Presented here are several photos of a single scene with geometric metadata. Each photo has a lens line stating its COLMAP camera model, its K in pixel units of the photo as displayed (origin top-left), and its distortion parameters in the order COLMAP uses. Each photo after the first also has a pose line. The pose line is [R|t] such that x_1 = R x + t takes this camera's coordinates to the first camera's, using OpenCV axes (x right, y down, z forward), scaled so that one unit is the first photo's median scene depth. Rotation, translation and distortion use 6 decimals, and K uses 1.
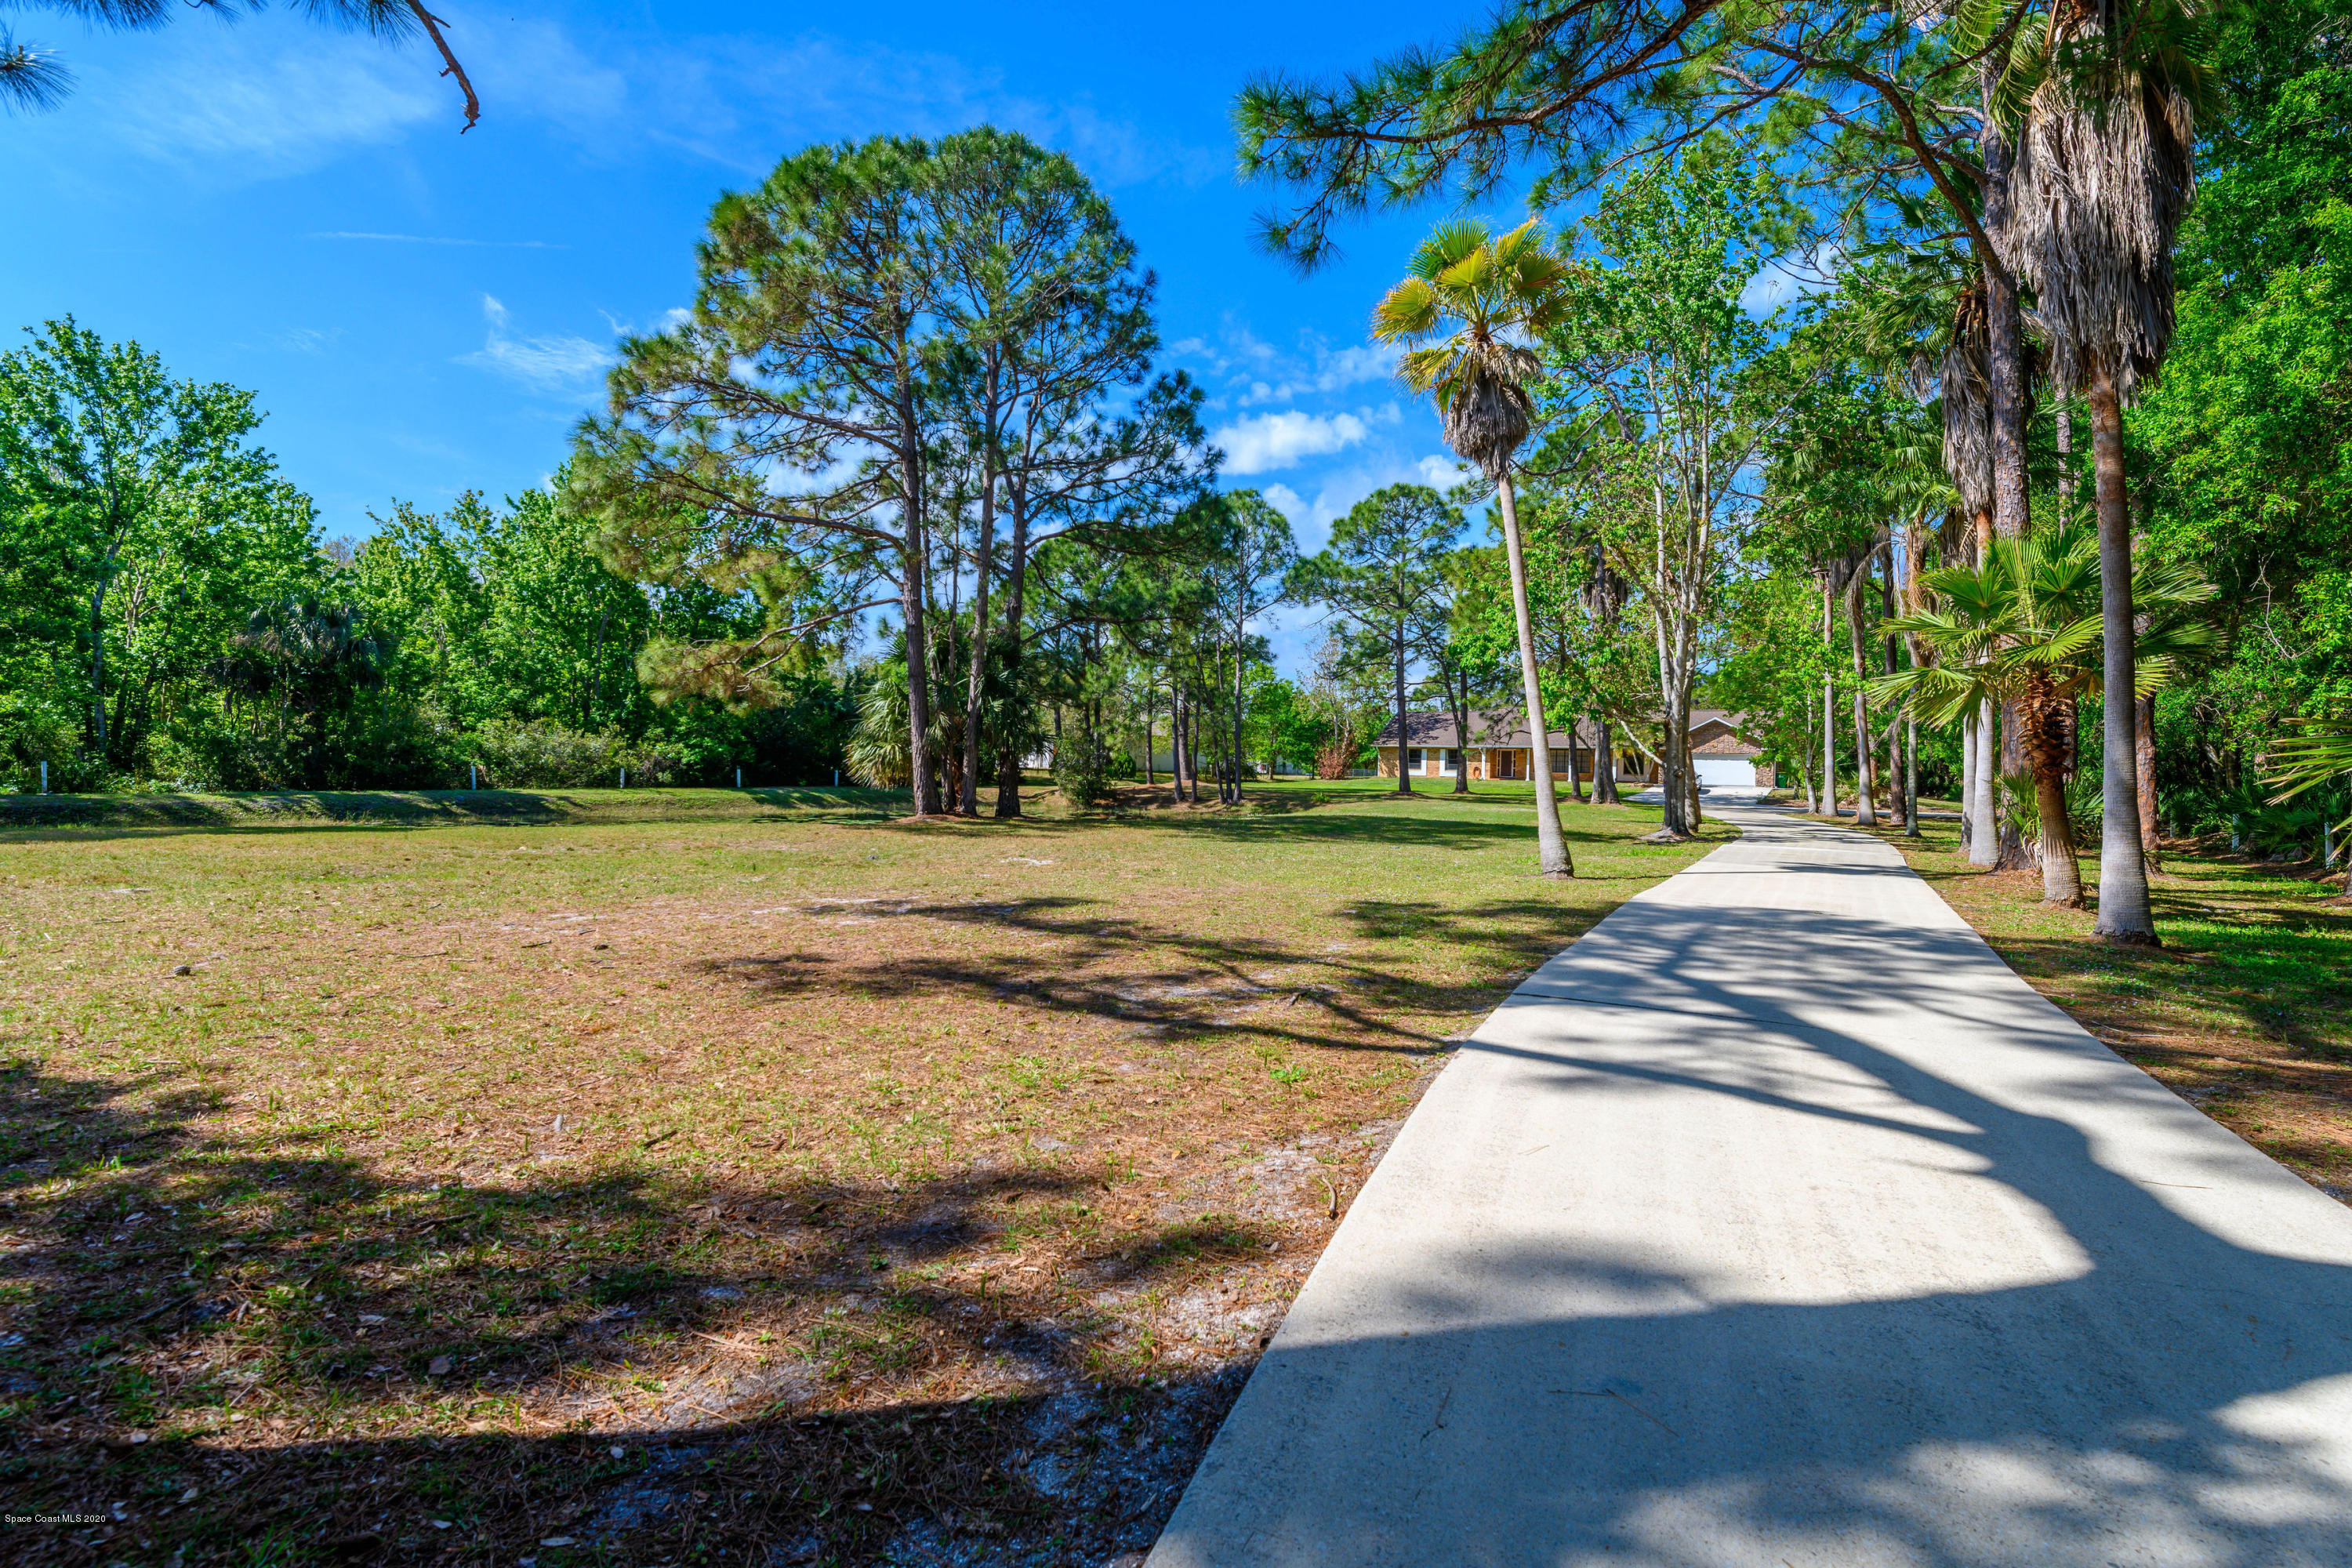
lens RADIAL K [[1154.4, 0, 1168.4], [0, 1154.4, 777.4], [0, 0, 1]] dist [0.000472, 0.000018]
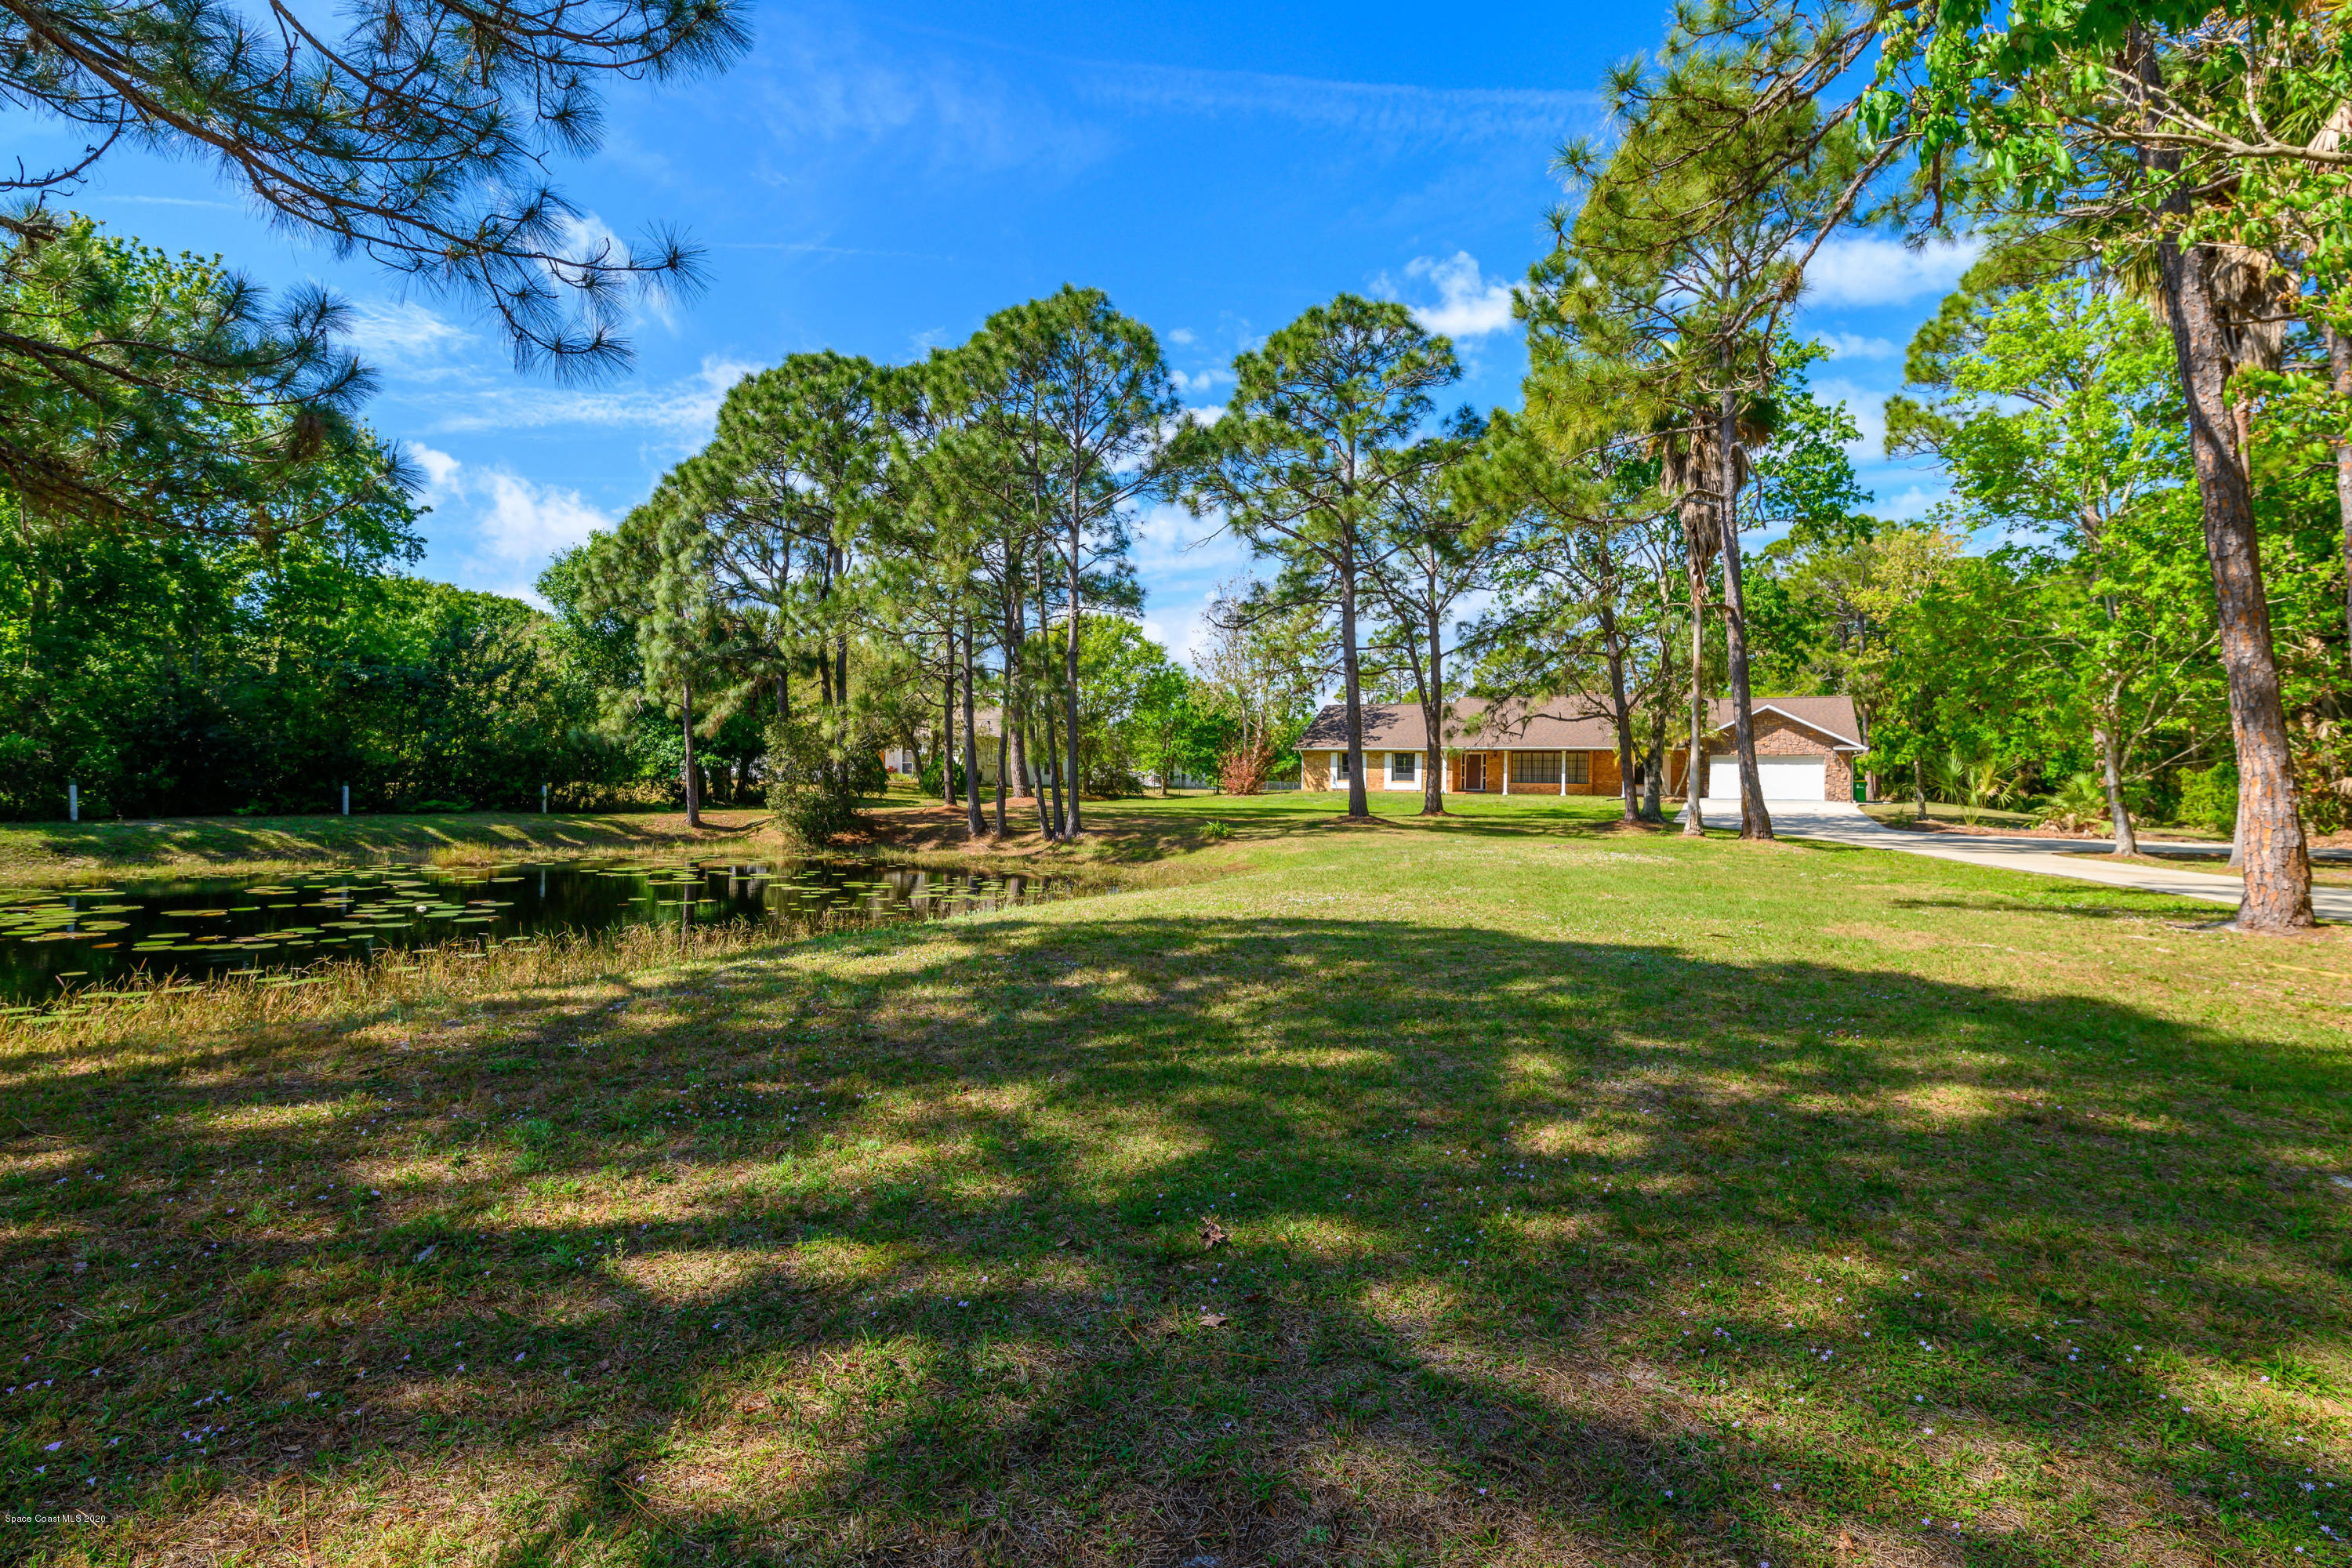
lens RADIAL K [[1154.4, 0, 1178.6], [0, 1154.4, 790.9], [0, 0, 1]] dist [0.000472, 0.000018]
pose [[0.996408, -0.007219, 0.084377, 0.048921], [0.007367, 0.999972, -0.001449, -0.000049], [-0.084364, 0.002065, 0.996433, 0.326353]]
